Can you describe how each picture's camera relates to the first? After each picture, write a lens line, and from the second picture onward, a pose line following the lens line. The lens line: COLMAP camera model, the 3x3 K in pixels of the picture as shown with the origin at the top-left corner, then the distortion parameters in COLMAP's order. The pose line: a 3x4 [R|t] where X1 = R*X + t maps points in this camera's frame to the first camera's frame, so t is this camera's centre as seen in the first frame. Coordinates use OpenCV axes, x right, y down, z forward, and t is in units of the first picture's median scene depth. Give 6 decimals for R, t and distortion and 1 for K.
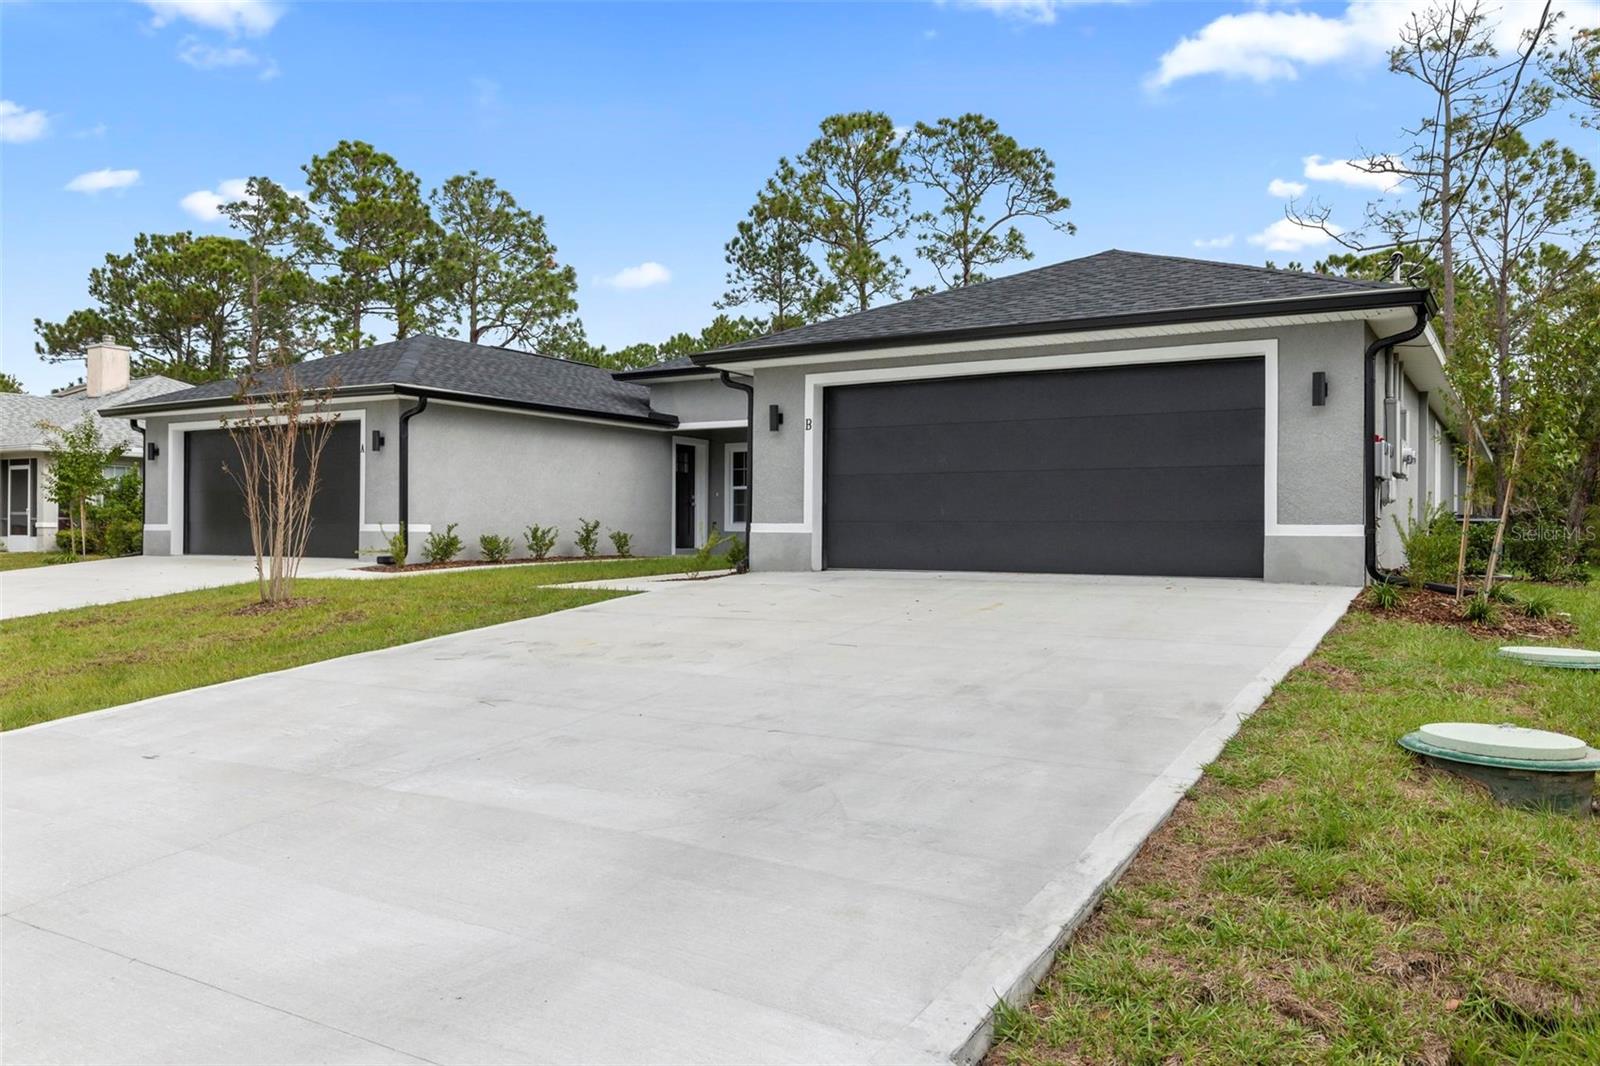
lens RADIAL K [[1191.1, 0, 792.1], [0, 1191.1, 529.1], [0, 0, 1]] dist [0.010030, -0.009045]
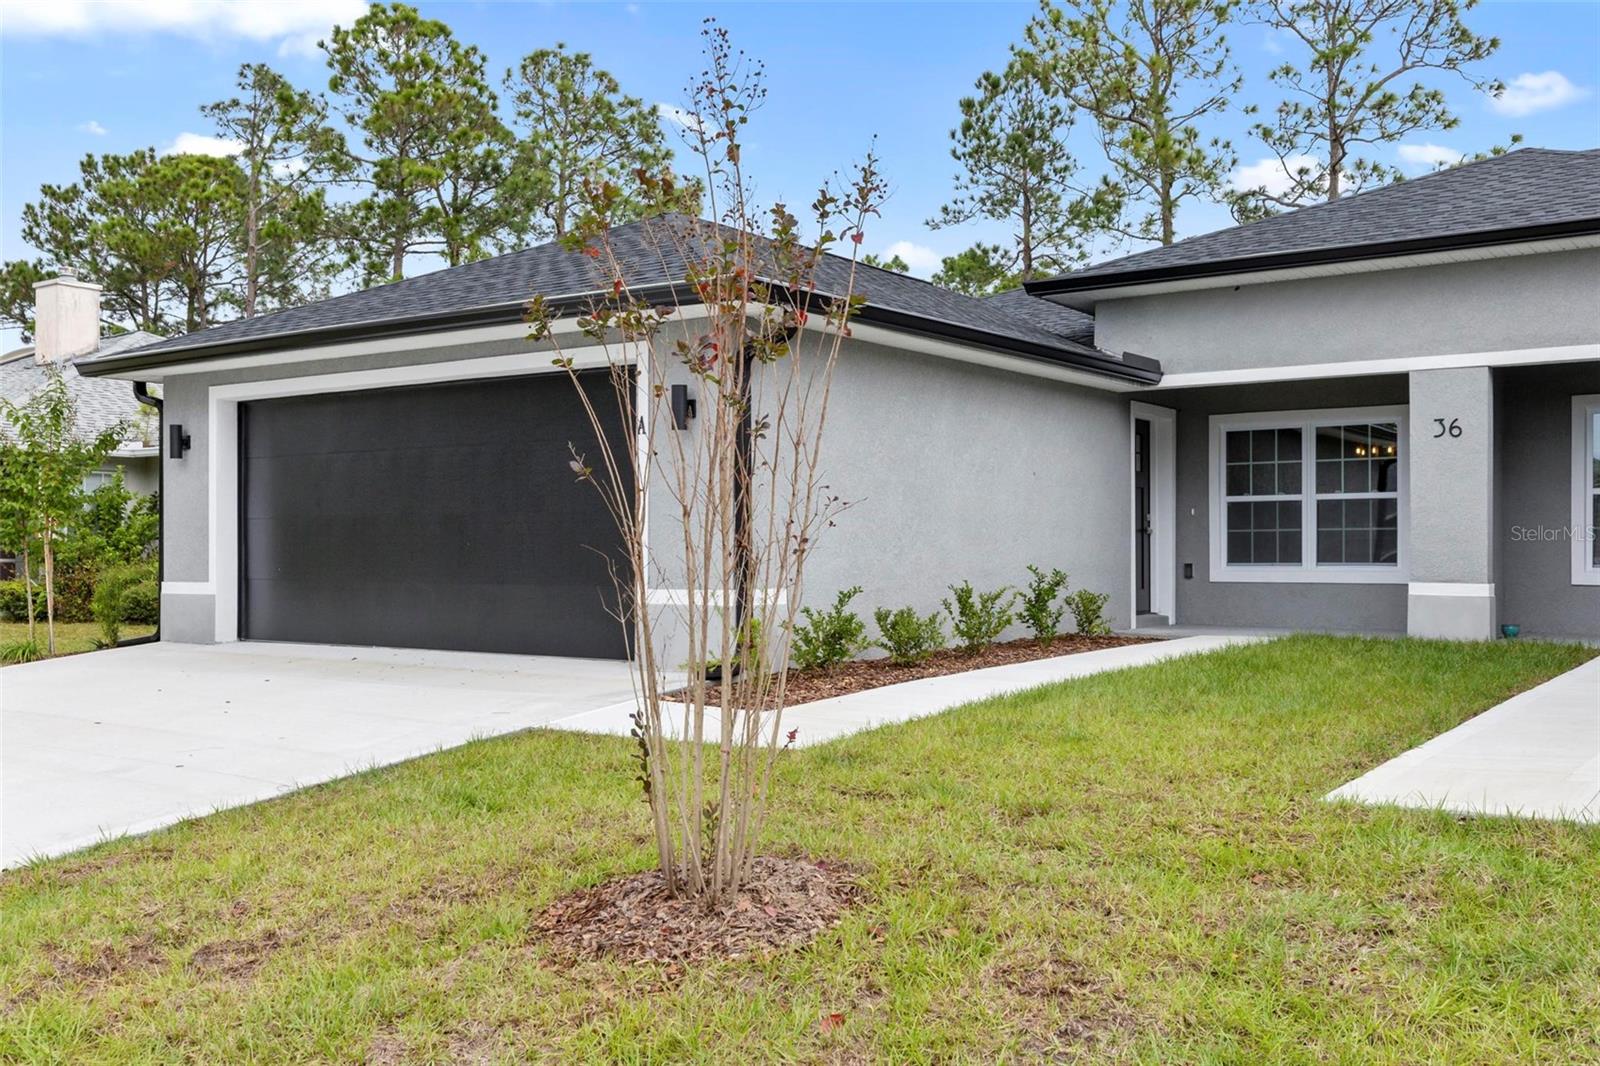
lens RADIAL K [[1535.3, 0, 796.5], [0, 1535.3, 538.0], [0, 0, 1]] dist [0.021729, 0.000000]
pose [[0.997865, -0.008861, -0.064705, -0.091208], [0.008525, 0.999949, -0.005460, -0.007004], [0.064750, 0.004897, 0.997890, 0.142202]]
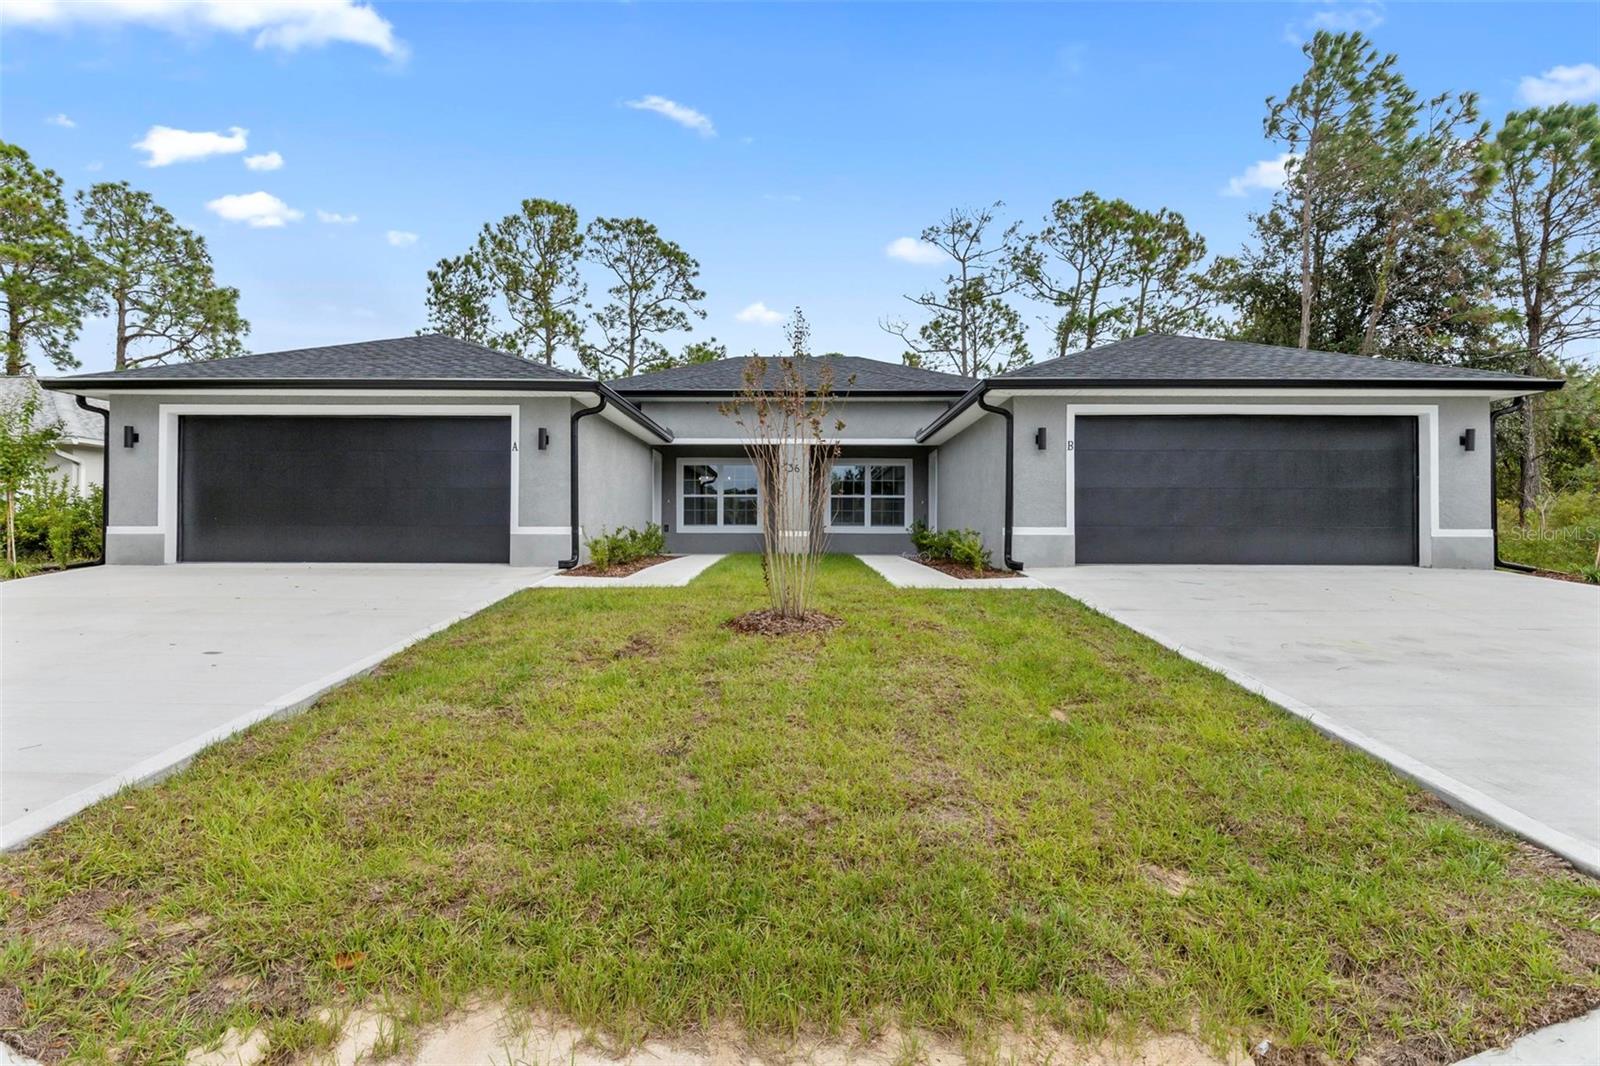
lens RADIAL K [[836.3, 0, 789.3], [0, 836.3, 523.4], [0, 0, 1]] dist [-0.000247, -0.003454]
pose [[0.857244, 0.003239, 0.514899, -0.178978], [0.000500, 0.999975, -0.007123, -0.000678], [-0.514909, 0.006364, 0.857221, 0.111966]]
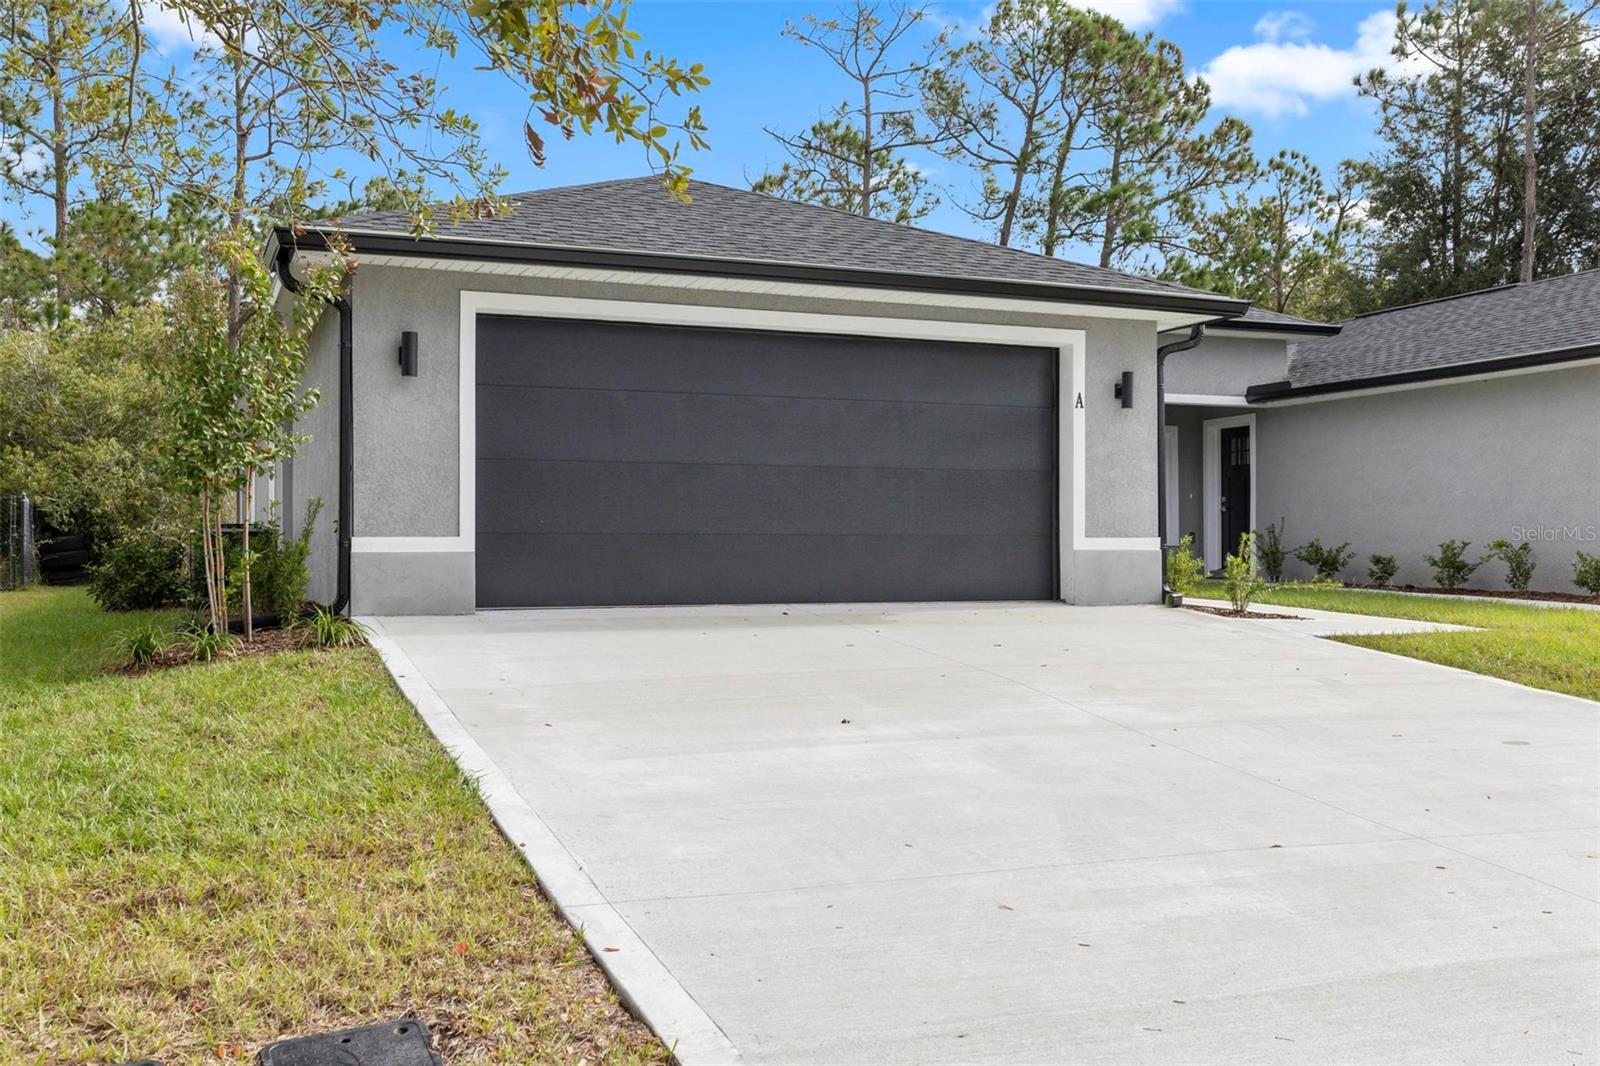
lens RADIAL K [[1535.3, 0, 803.9], [0, 1535.3, 517.4], [0, 0, 1]] dist [0.021729, 0.000000]
pose [[0.574841, 0.006585, 0.818238, -0.355456], [-0.001337, 0.999974, -0.007108, -0.002835], [-0.818264, 0.002992, 0.574835, 0.242328]]
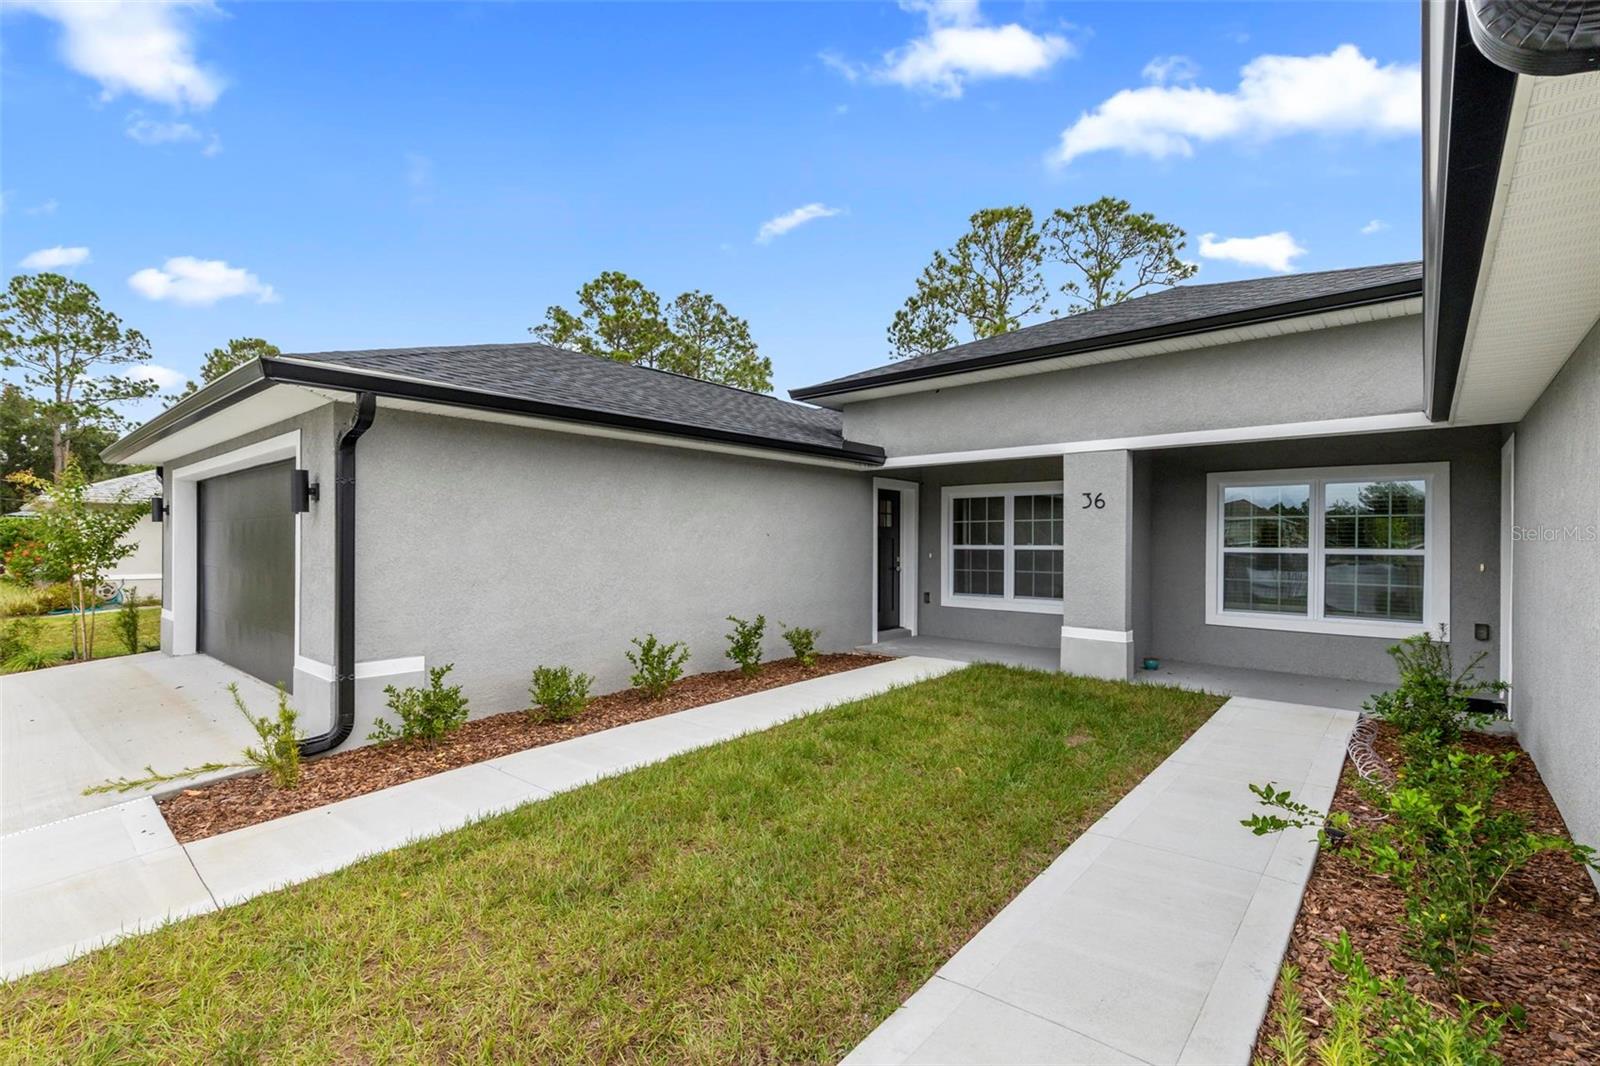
lens RADIAL K [[720.5, 0, 789.1], [0, 720.5, 536.8], [0, 0, 1]] dist [0.014643, -0.002300]
pose [[0.986317, -0.002731, -0.164835, -0.035278], [0.002124, 0.999990, -0.003861, -0.018276], [0.164844, 0.003458, 0.986314, 0.252969]]
